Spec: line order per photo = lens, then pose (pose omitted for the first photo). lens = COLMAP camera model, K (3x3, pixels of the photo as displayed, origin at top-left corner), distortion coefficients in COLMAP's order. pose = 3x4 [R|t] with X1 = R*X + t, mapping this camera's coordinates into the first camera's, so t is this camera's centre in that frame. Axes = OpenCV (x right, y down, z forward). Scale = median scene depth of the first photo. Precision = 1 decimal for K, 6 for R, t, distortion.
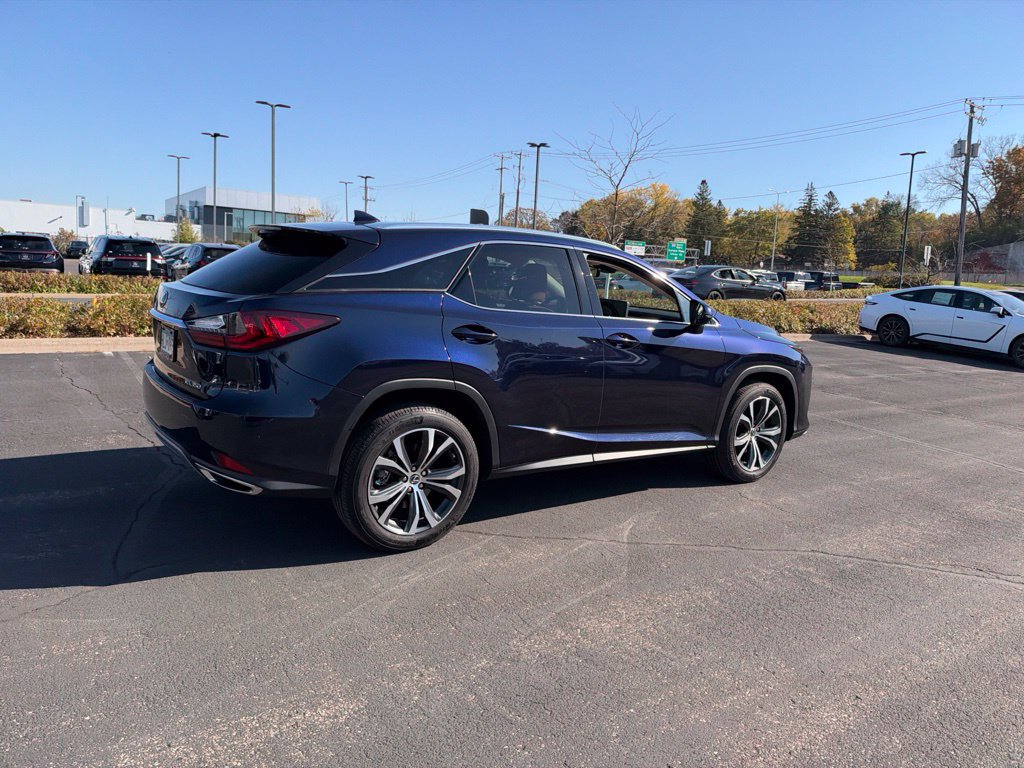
lens RADIAL K [[738.0, 0, 512.0], [0, 738.0, 384.0], [0, 0, 1]] dist [0.063750, -0.121668]
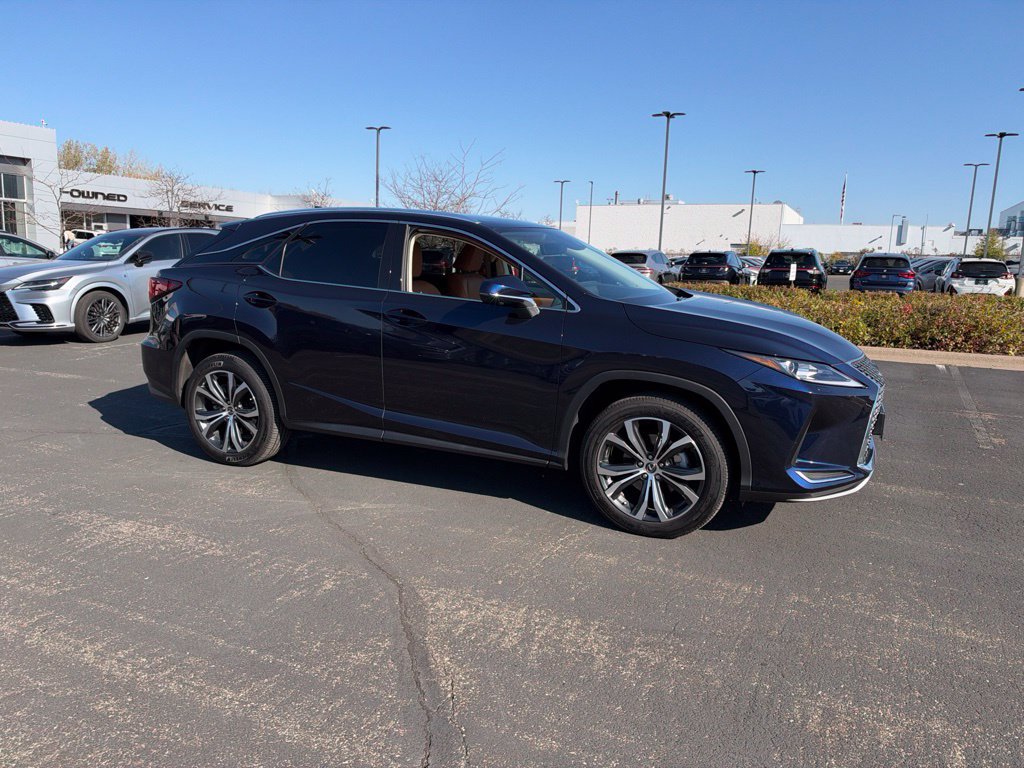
lens RADIAL K [[732.4, 0, 509.7], [0, 732.4, 391.5], [0, 0, 1]] dist [0.059031, -0.099445]
pose [[0.501341, 0.115026, -0.857570, 0.870051], [-0.127095, 0.990163, 0.058510, -0.029857], [0.855865, 0.079659, 0.511028, 0.540560]]
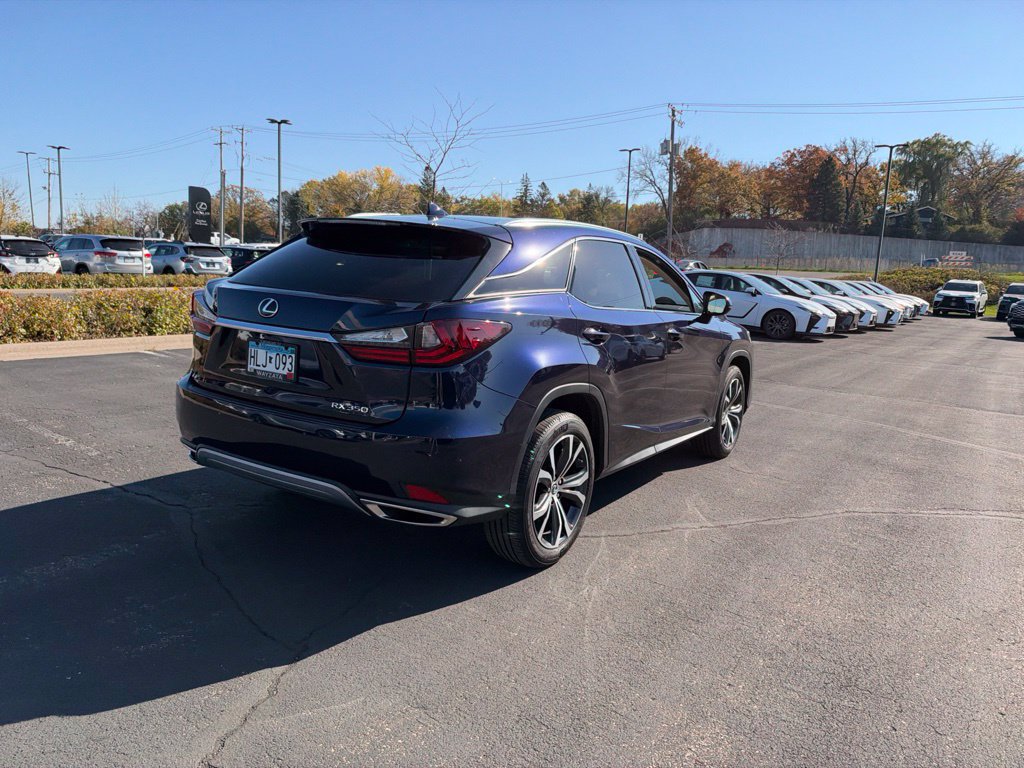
lens RADIAL K [[735.9, 0, 516.2], [0, 735.9, 382.1], [0, 0, 1]] dist [0.070853, -0.119819]
pose [[0.930574, -0.064138, 0.360441, -0.365692], [0.057359, 0.997918, 0.029486, -0.028263], [-0.361582, -0.006765, 0.932316, 0.093507]]
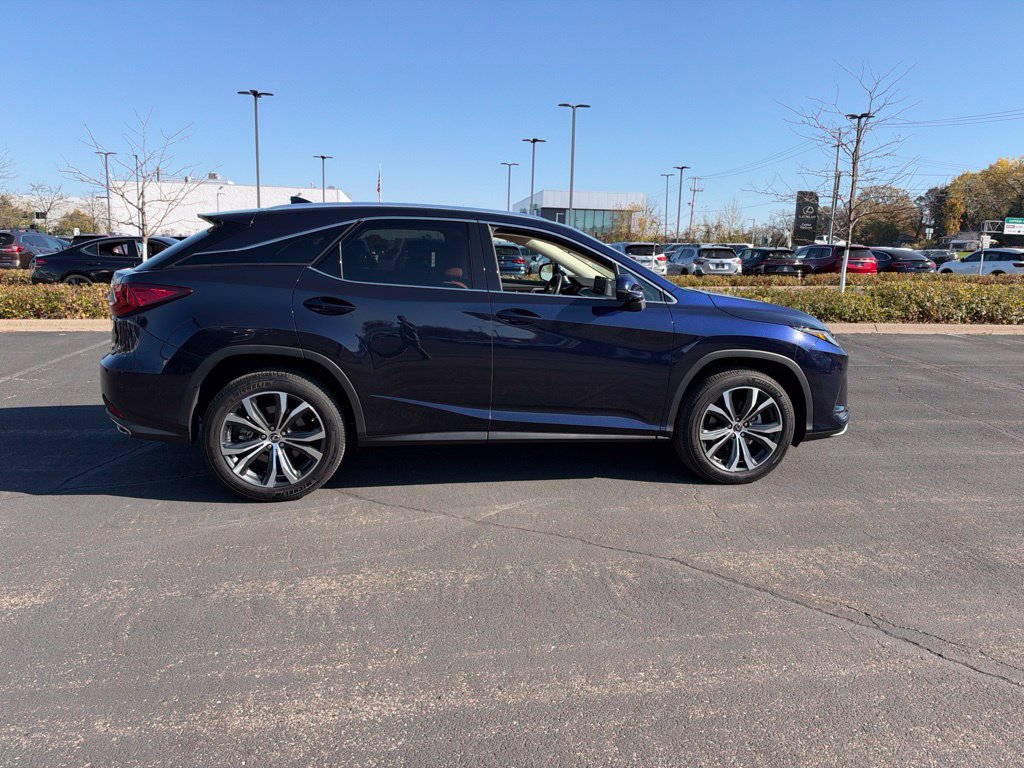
lens RADIAL K [[738.0, 0, 512.0], [0, 738.0, 384.0], [0, 0, 1]] dist [0.063750, -0.121668]
pose [[0.900978, 0.044714, -0.431555, 0.471884], [-0.040816, 0.998999, 0.018295, 0.010130], [0.431941, 0.001131, 0.901901, 0.111526]]
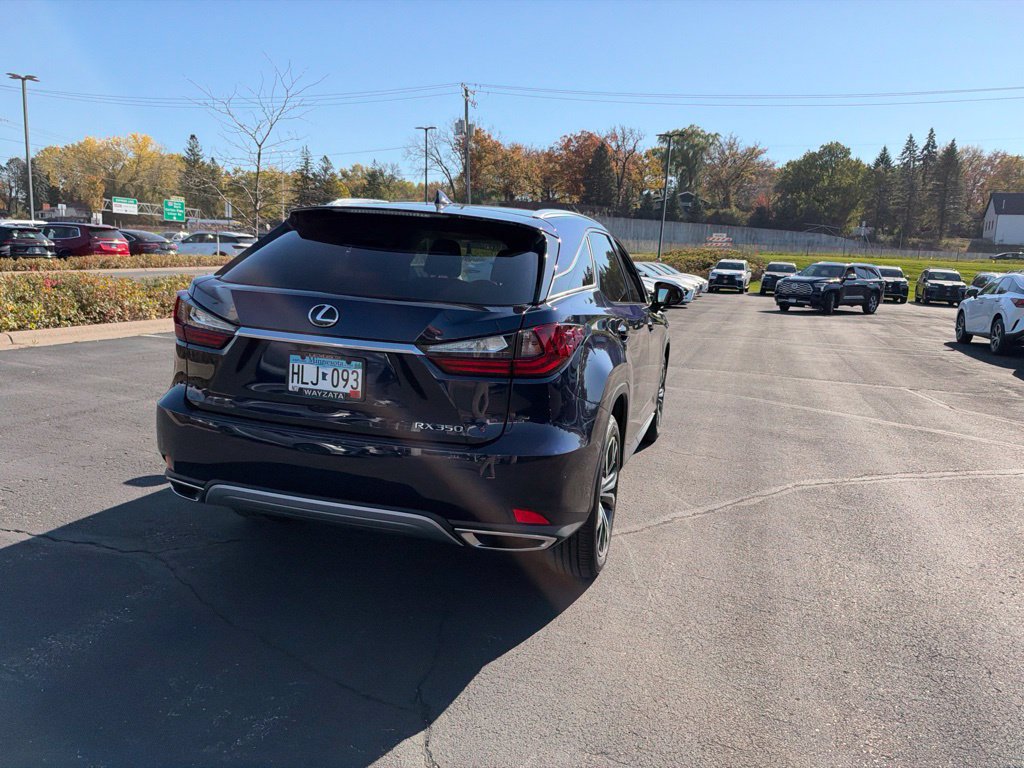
lens RADIAL K [[738.0, 0, 512.0], [0, 738.0, 384.0], [0, 0, 1]] dist [0.063750, -0.121668]
pose [[0.791960, -0.118362, 0.598991, -0.540988], [0.088084, 0.992916, 0.079741, -0.064695], [-0.604186, -0.010391, 0.796775, 0.240943]]
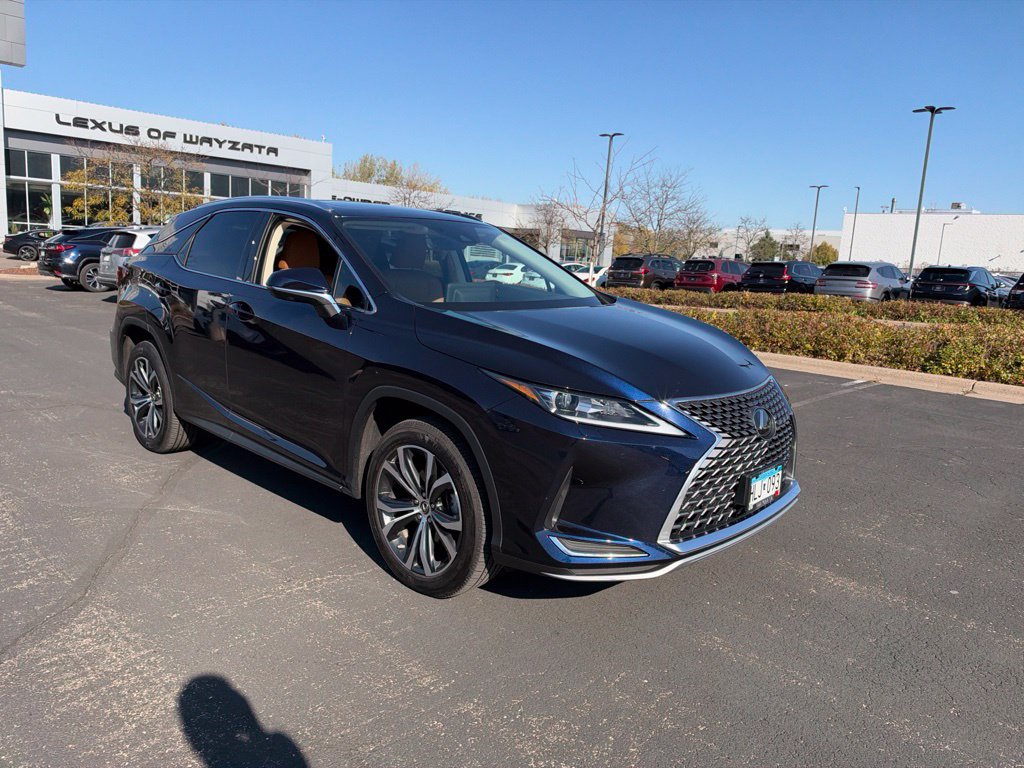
lens RADIAL K [[741.4, 0, 512.0], [0, 741.4, 384.0], [0, 0, 1]] dist [0.023689, -0.043312]
pose [[0.188043, 0.124500, -0.974238, 0.910699], [-0.187655, 0.978214, 0.088788, -0.093876], [0.964067, 0.166124, 0.207309, 0.958049]]
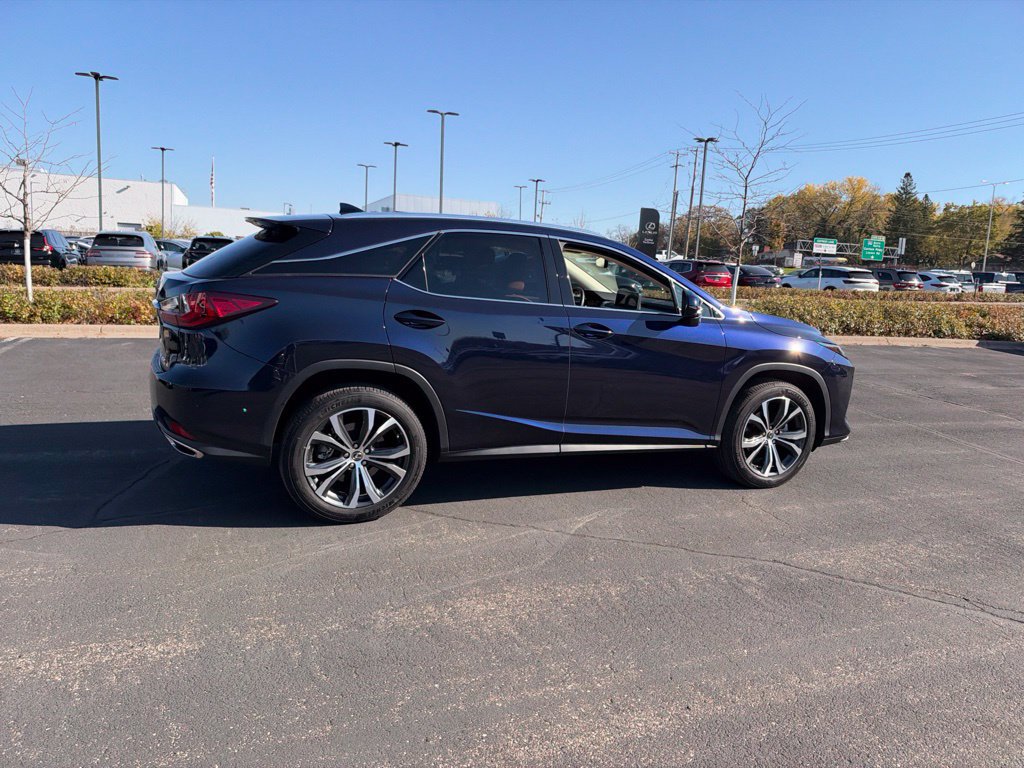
lens RADIAL K [[738.0, 0, 512.0], [0, 738.0, 384.0], [0, 0, 1]] dist [0.063750, -0.121668]
pose [[0.971435, 0.036576, -0.234472, 0.233061], [-0.036918, 0.999314, 0.002931, 0.010952], [0.234418, 0.005809, 0.972118, 0.018829]]
